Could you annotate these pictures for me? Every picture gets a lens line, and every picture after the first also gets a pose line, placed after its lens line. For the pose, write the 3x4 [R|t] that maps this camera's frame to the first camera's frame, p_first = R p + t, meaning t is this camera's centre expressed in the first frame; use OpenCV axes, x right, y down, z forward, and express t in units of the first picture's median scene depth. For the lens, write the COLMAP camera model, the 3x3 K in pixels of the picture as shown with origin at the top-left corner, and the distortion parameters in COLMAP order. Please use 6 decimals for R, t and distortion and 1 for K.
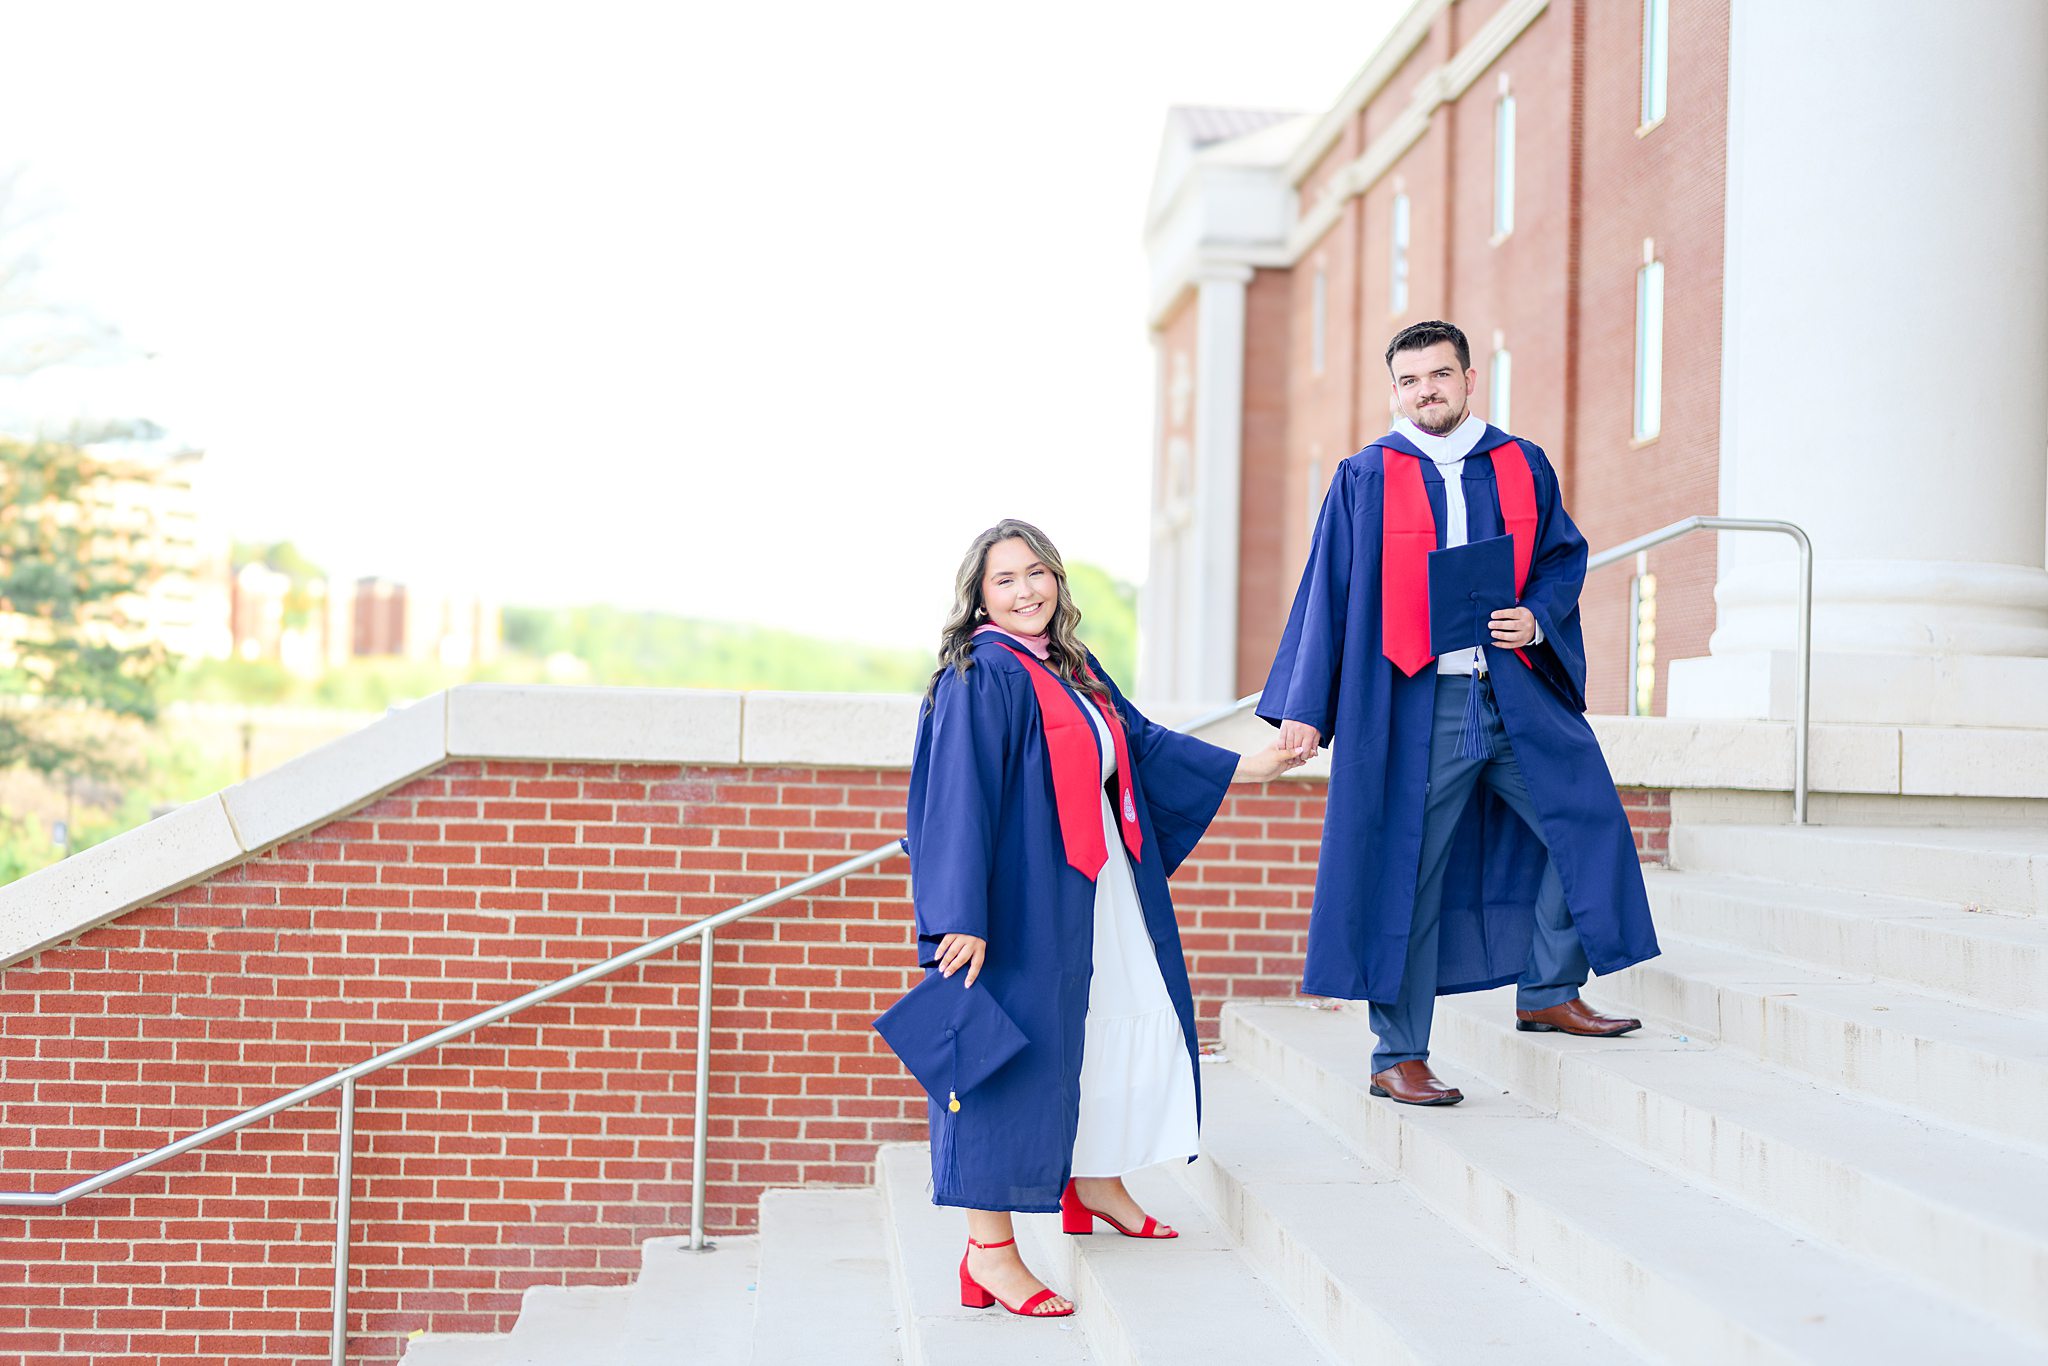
lens RADIAL K [[3955.9, 0, 1024.0], [0, 3955.9, 683.0], [0, 0, 1]] dist [0.049465, 0.237471]
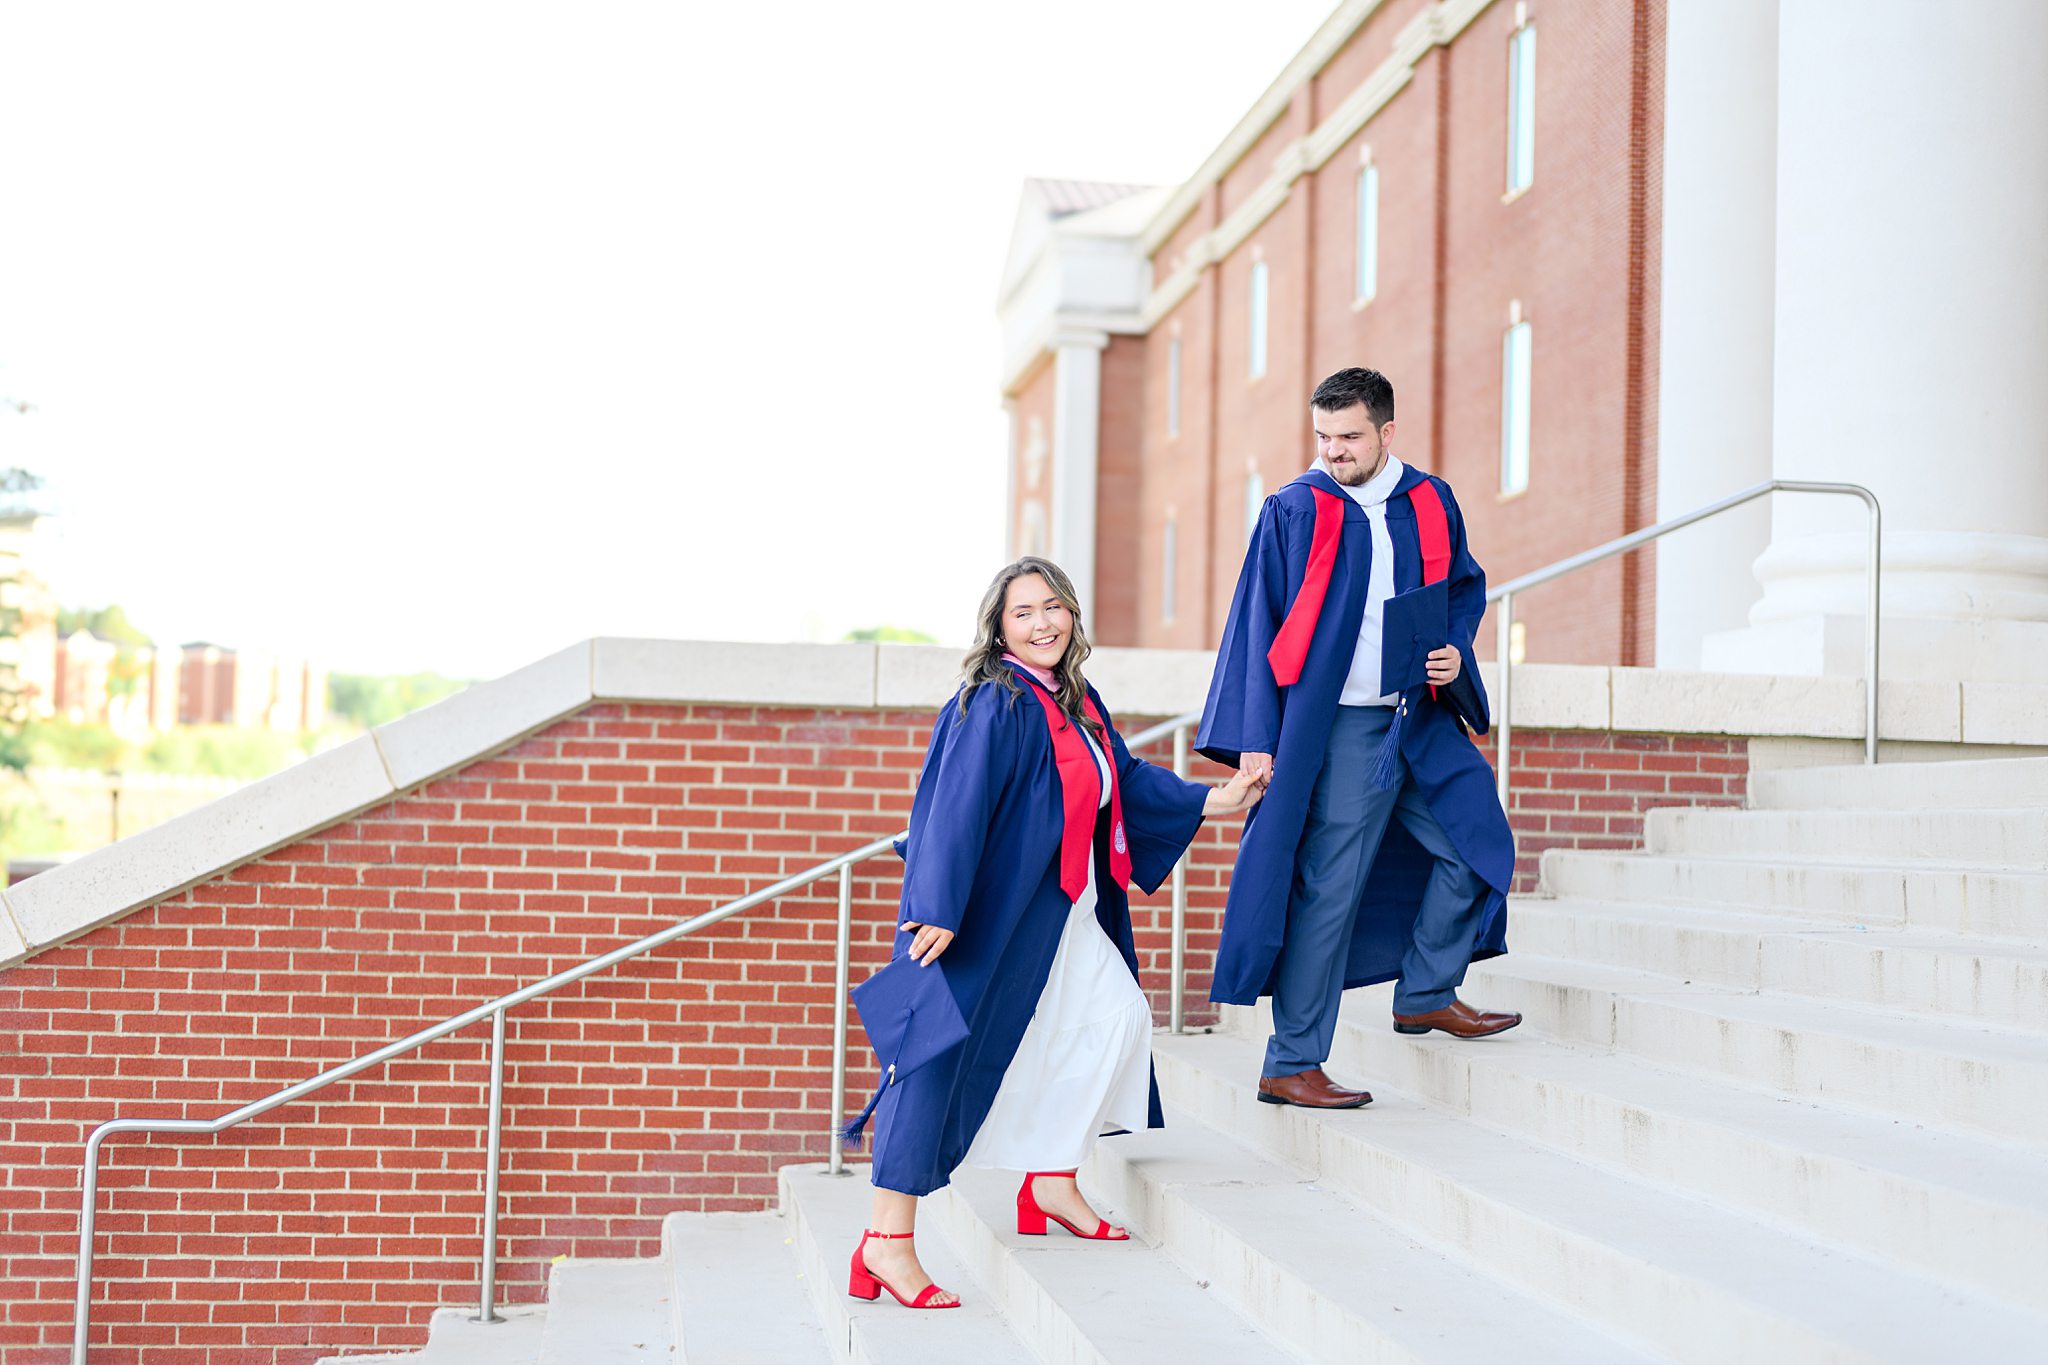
lens RADIAL K [[3955.9, 0, 1024.0], [0, 3955.9, 682.5], [0, 0, 1]] dist [0.049465, 0.237471]
pose [[0.996475, 0.004981, 0.083739, -0.119722], [-0.002101, 0.999404, -0.034455, 0.049720], [-0.083861, 0.034158, 0.995892, -0.038015]]
